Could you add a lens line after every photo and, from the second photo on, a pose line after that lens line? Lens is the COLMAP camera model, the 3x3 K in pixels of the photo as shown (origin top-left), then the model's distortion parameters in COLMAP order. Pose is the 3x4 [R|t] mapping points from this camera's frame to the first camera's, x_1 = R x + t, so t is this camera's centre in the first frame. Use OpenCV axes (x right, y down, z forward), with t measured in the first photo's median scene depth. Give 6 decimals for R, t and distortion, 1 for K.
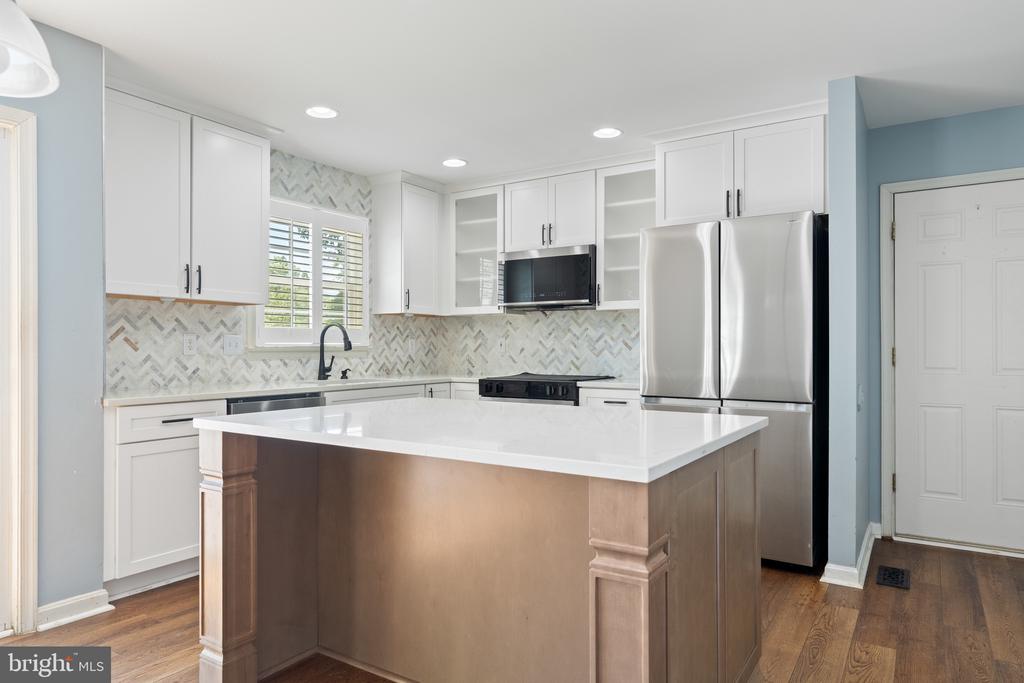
lens RADIAL K [[644.8, 0, 512.0], [0, 644.8, 341.5], [0, 0, 1]] dist [0.002297, -0.001070]
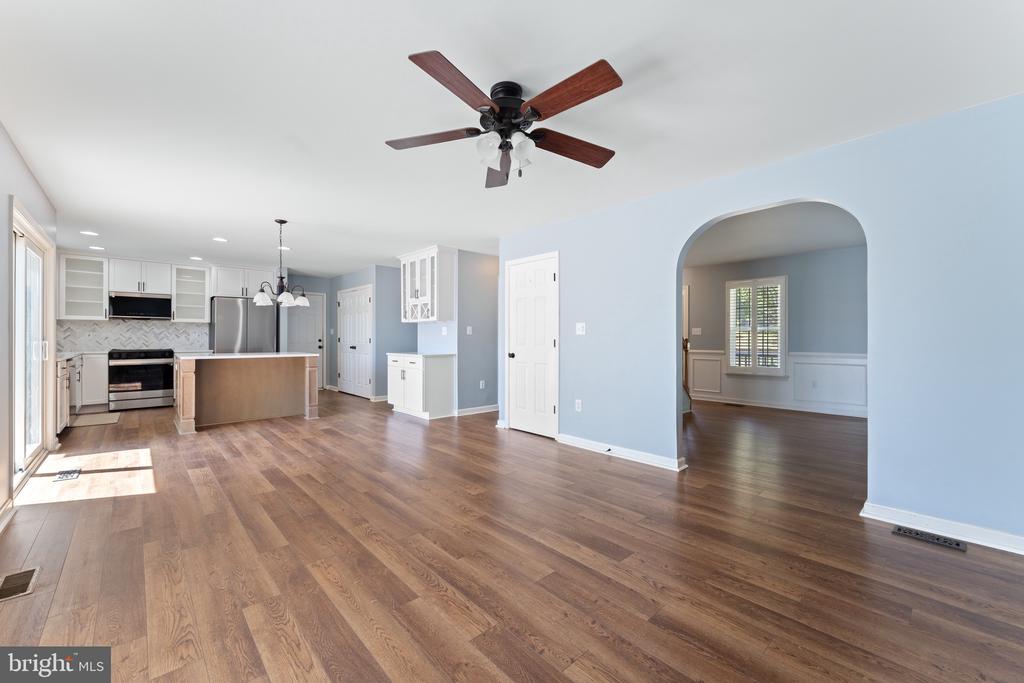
lens RADIAL K [[416.9, 0, 509.7], [0, 416.9, 337.8], [0, 0, 1]] dist [-0.000436, -0.000080]
pose [[0.258598, -0.000561, 0.965985, -1.095855], [-0.011410, 0.999928, 0.003635, -0.008014], [-0.965918, -0.011962, 0.258573, -0.667394]]
